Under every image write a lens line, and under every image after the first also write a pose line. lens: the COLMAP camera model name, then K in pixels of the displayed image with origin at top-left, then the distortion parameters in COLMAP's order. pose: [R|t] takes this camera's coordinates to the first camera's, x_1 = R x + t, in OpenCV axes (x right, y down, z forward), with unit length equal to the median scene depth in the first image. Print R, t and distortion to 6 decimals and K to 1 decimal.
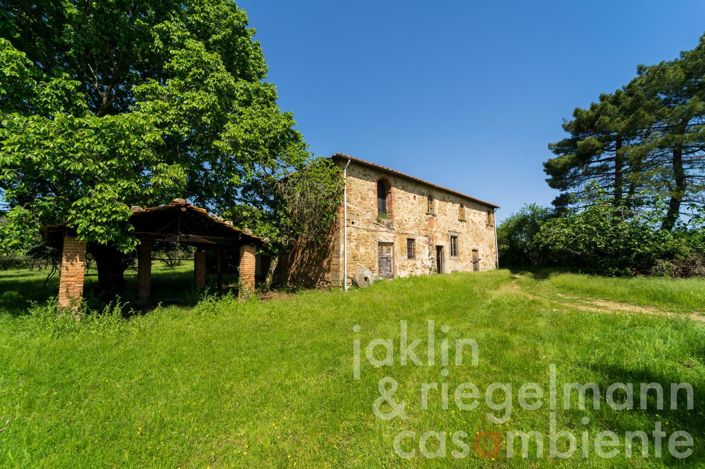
lens RADIAL K [[299.5, 0, 352.5], [0, 299.5, 234.5], [0, 0, 1]] dist [0.000571, 0.000032]
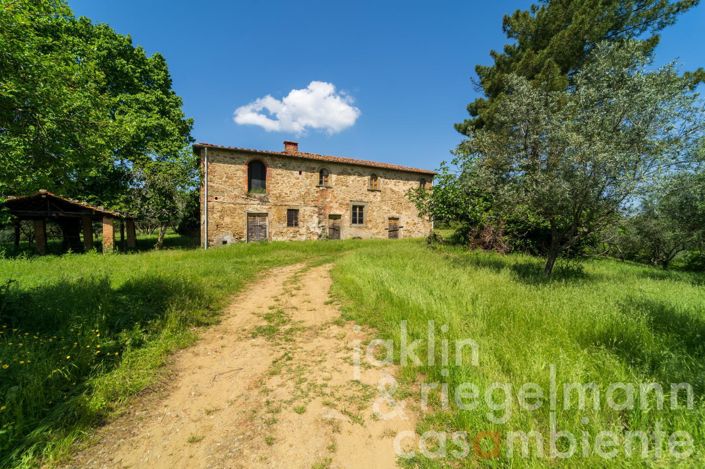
lens RADIAL K [[299.5, 0, 352.5], [0, 299.5, 234.5], [0, 0, 1]] dist [0.000571, 0.000032]
pose [[0.964274, 0.011947, -0.264638, 0.716620], [0.018349, 0.993571, 0.111715, -0.014452], [0.264271, -0.112580, 0.957855, -0.066462]]
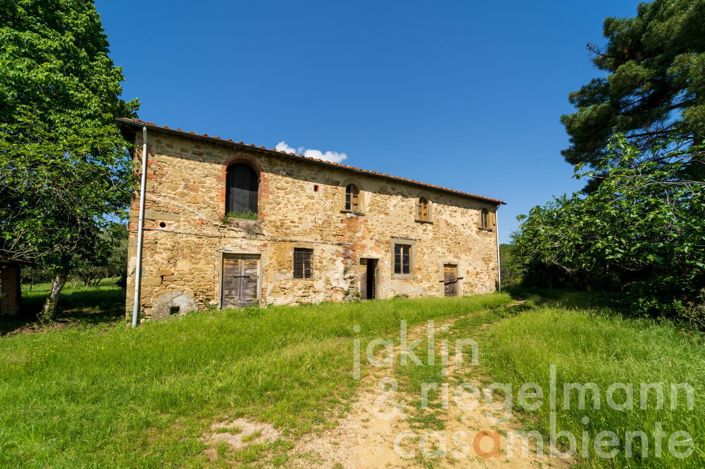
lens RADIAL K [[301.4, 0, 348.9], [0, 301.4, 256.9], [0, 0, 1]] dist [-0.000969, -0.000141]
pose [[0.973557, -0.009926, -0.228231, 0.443462], [0.015272, 0.999648, 0.021671, 0.019595], [0.227935, -0.024584, 0.973366, 0.352106]]
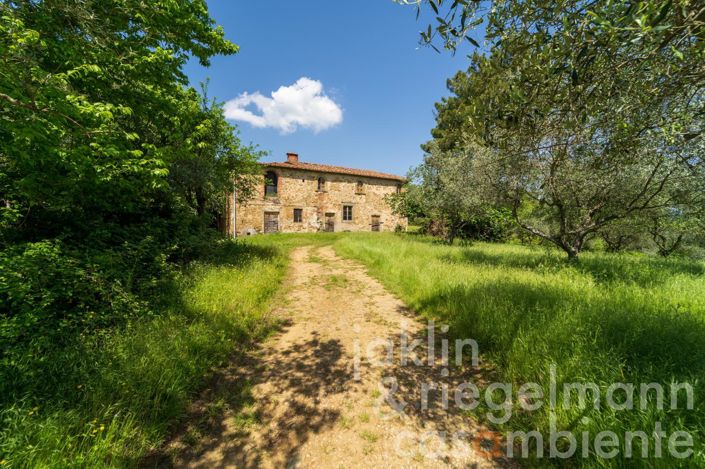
lens RADIAL K [[299.5, 0, 352.5], [0, 299.5, 234.5], [0, 0, 1]] dist [0.000571, 0.000032]
pose [[0.973927, 0.011989, -0.226545, 0.797555], [0.015709, 0.992642, 0.120062, -0.034524], [0.226317, -0.120491, 0.966573, -0.416685]]
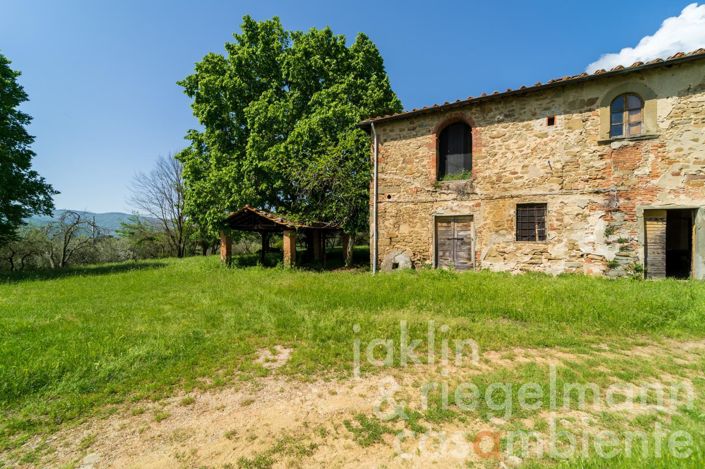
lens RADIAL K [[299.5, 0, 352.5], [0, 299.5, 234.5], [0, 0, 1]] dist [0.000571, 0.000032]
pose [[0.285526, 0.005159, -0.958357, 0.611427], [0.085778, 0.995834, 0.030917, 0.024555], [0.954524, -0.091034, 0.283894, 0.525367]]
